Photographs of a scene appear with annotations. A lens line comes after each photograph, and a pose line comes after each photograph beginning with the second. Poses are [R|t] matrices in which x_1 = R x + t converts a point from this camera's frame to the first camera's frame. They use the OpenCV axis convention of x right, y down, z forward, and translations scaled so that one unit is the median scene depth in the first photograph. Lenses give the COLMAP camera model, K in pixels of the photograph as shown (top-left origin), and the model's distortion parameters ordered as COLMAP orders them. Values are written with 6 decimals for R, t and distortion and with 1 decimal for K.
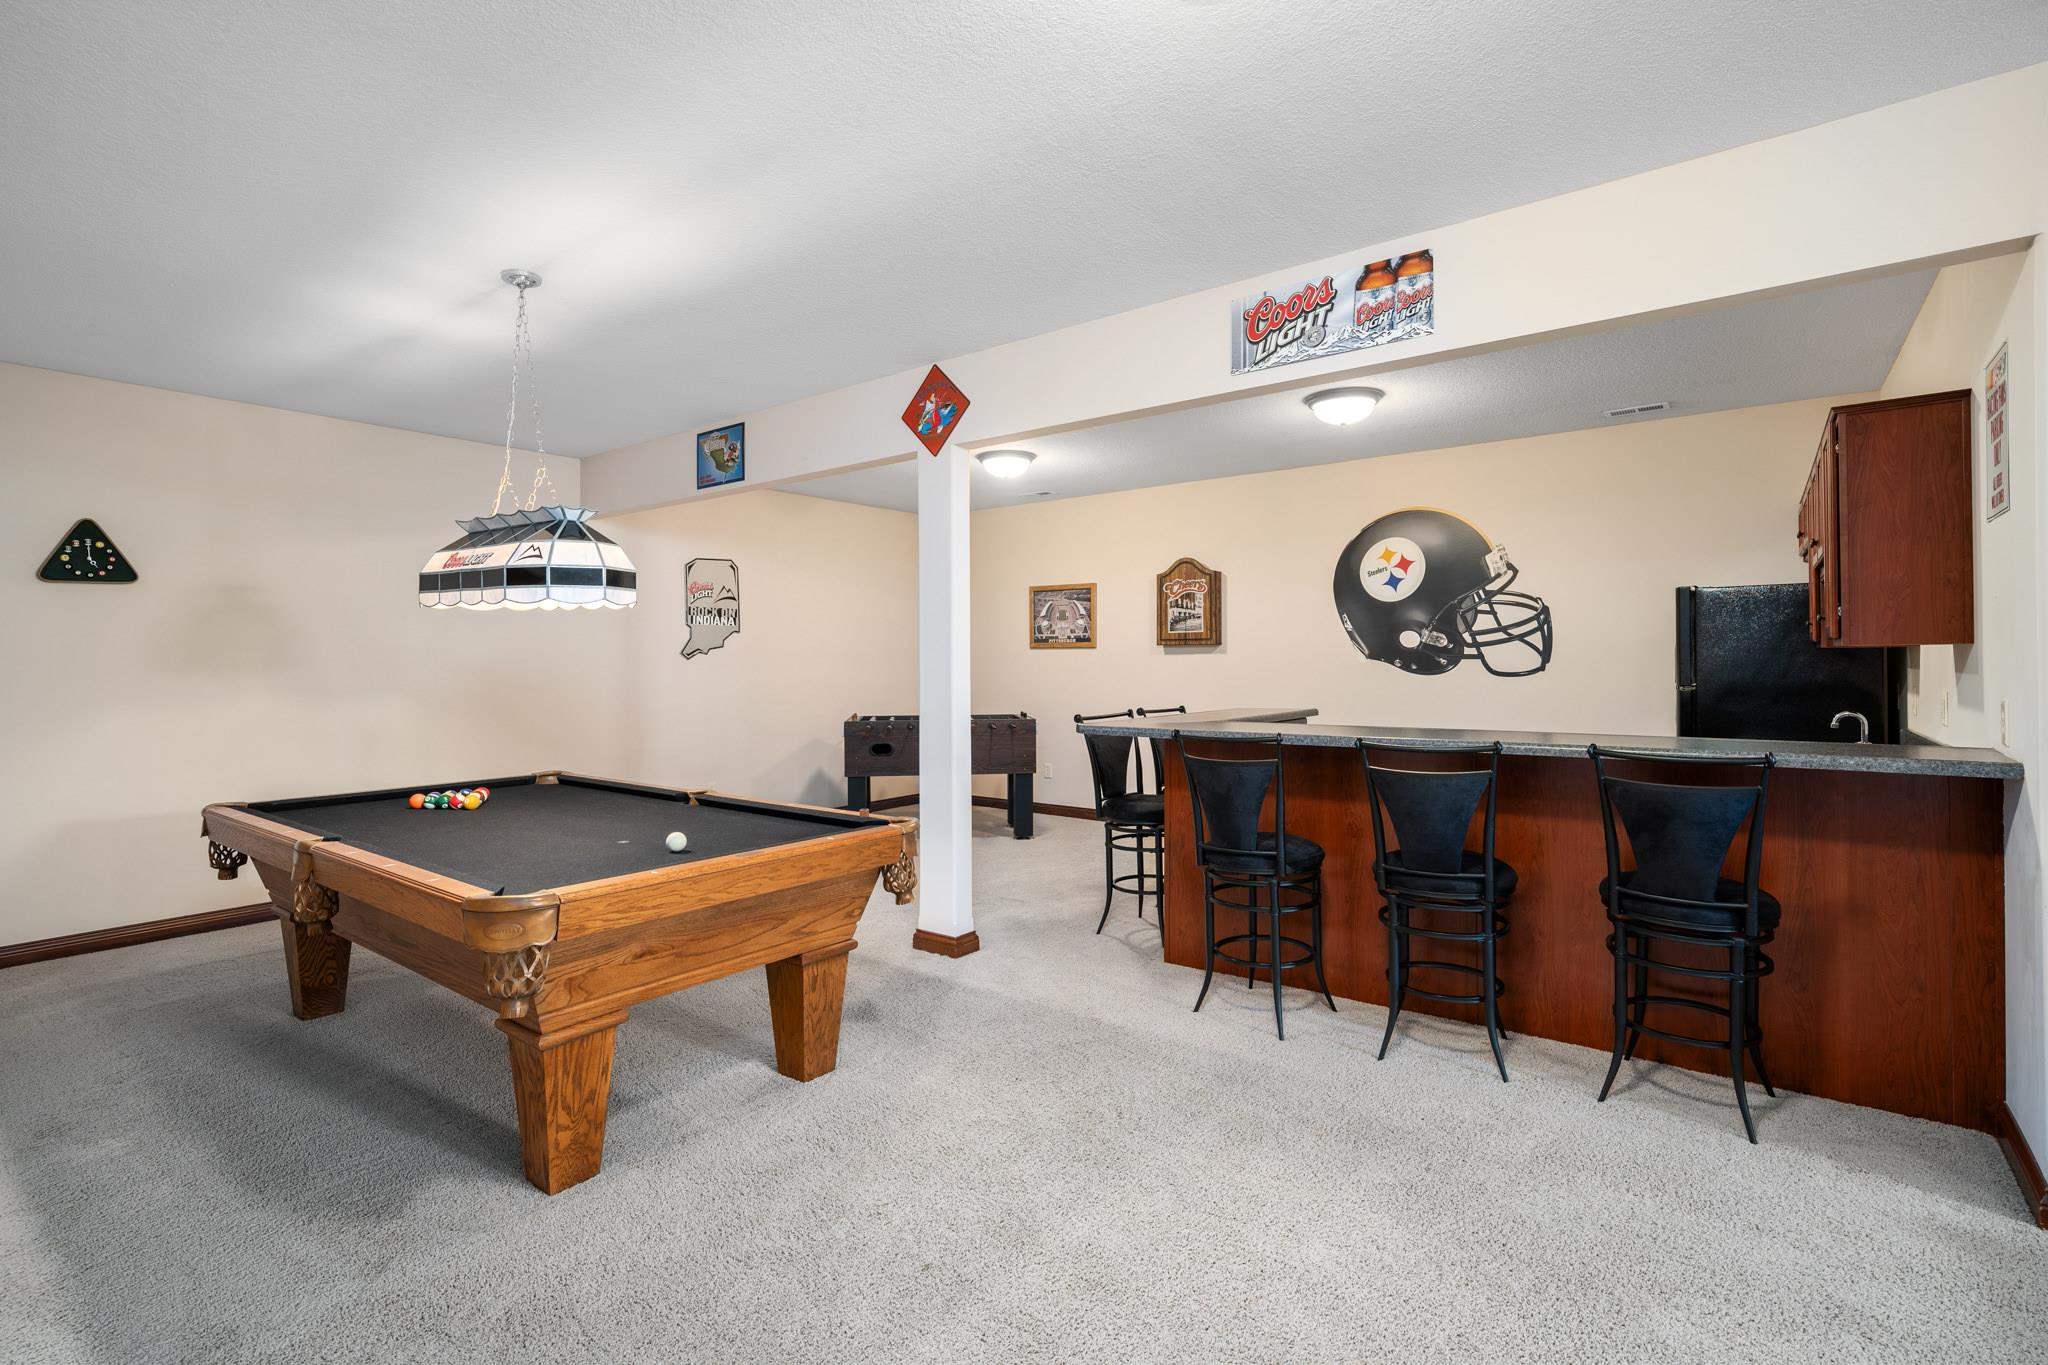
lens RADIAL K [[950.7, 0, 1025.6], [0, 950.7, 655.4], [0, 0, 1]] dist [-0.000571, 0.000036]
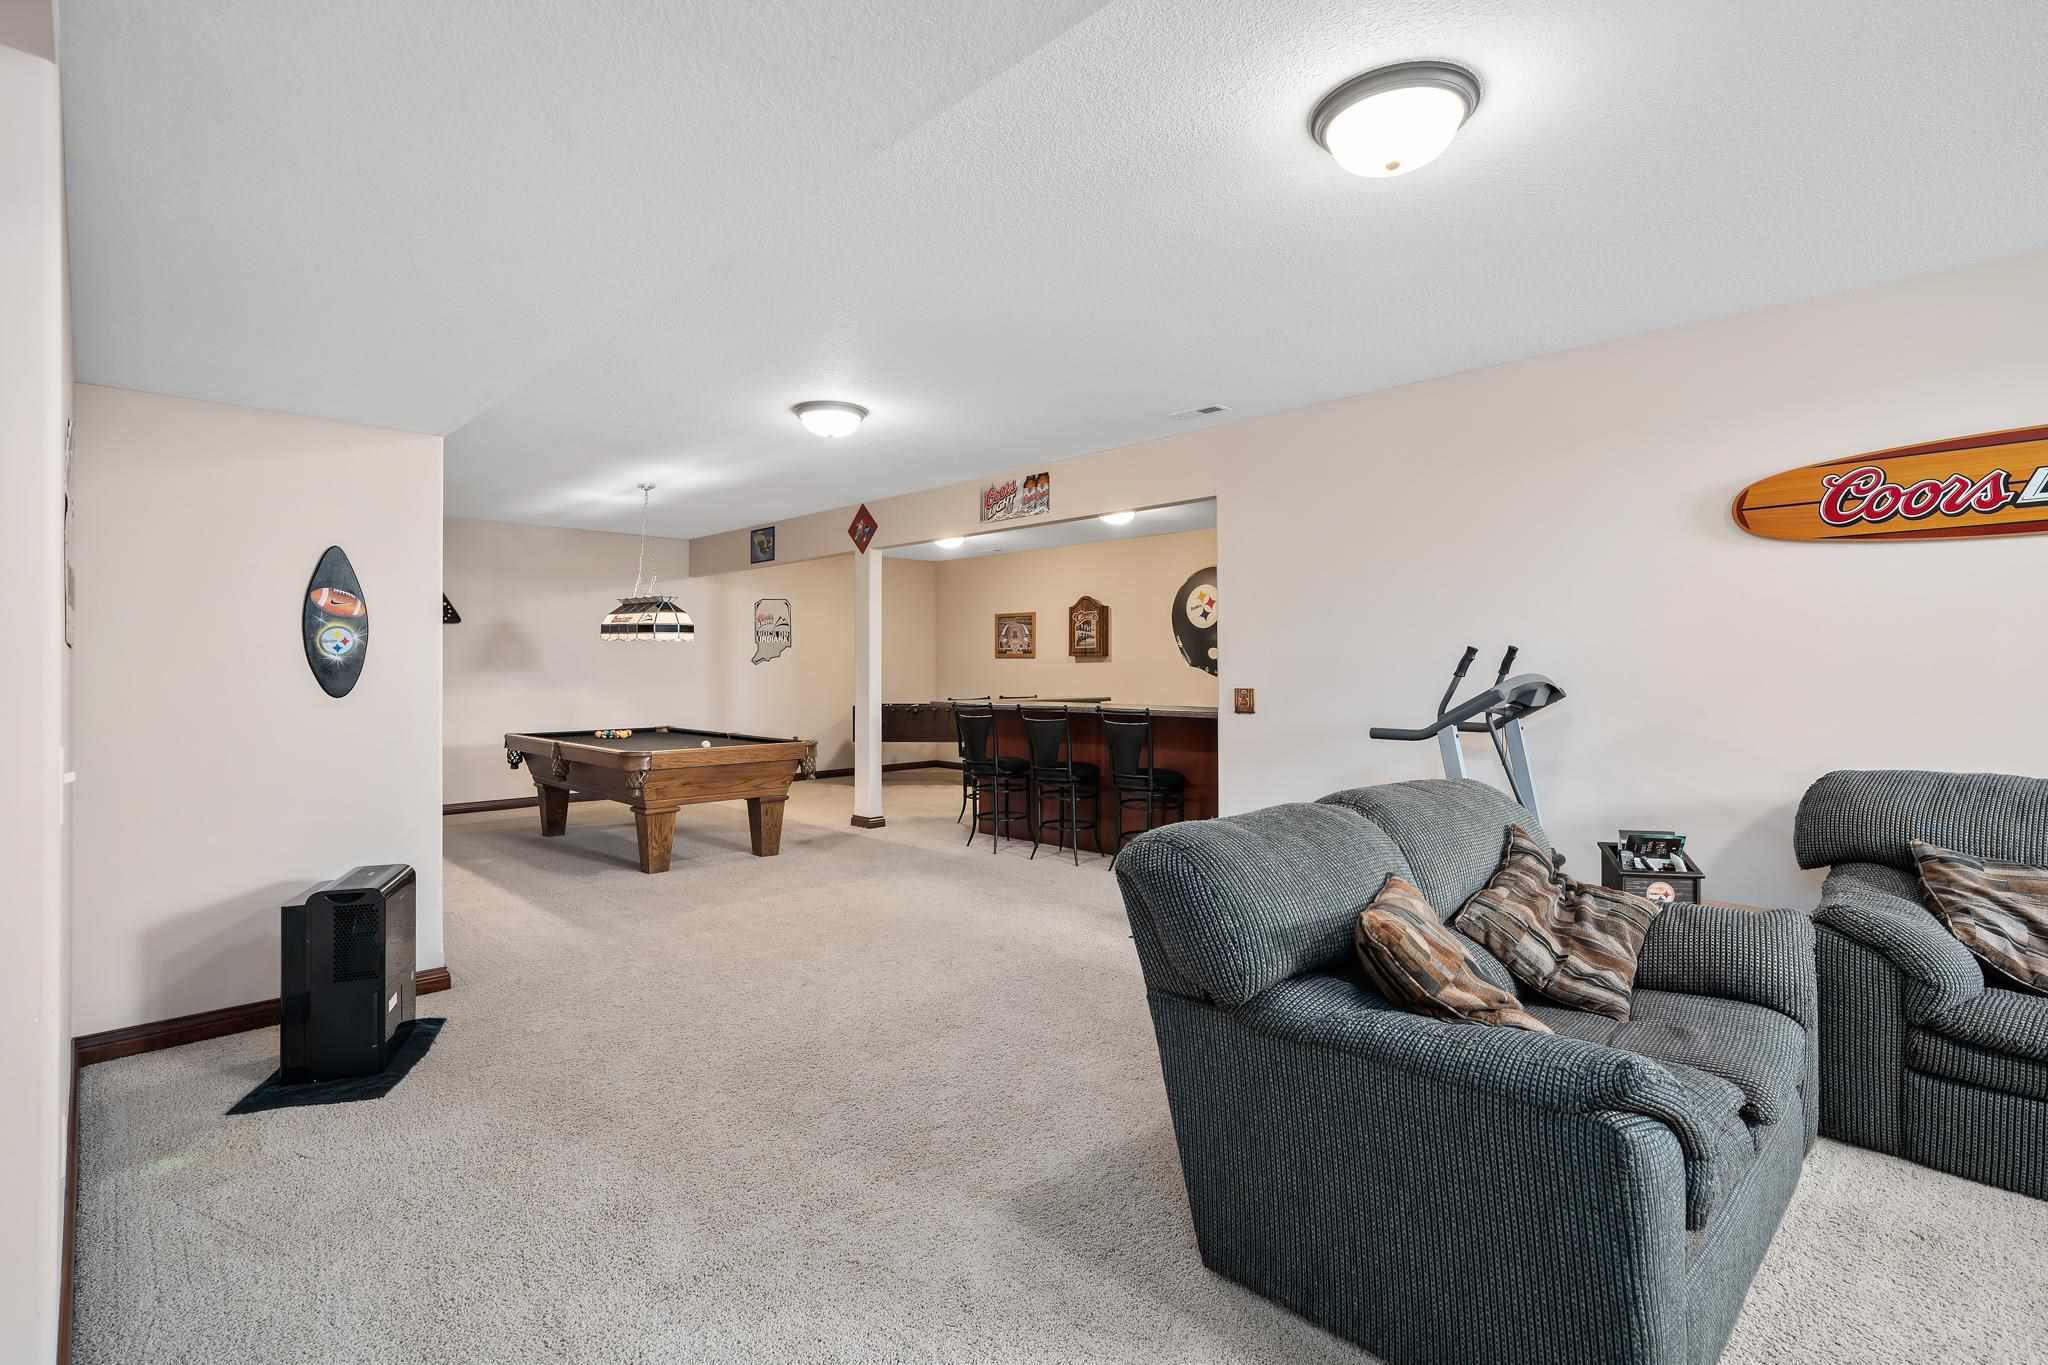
lens RADIAL K [[959.6, 0, 1019.1], [0, 959.6, 653.9], [0, 0, 1]] dist [0.001675, 0.000533]
pose [[0.989847, 0.003010, -0.142103, 0.468166], [-0.004035, 0.999968, -0.006931, -0.006784], [0.142078, 0.007434, 0.989828, -0.782693]]
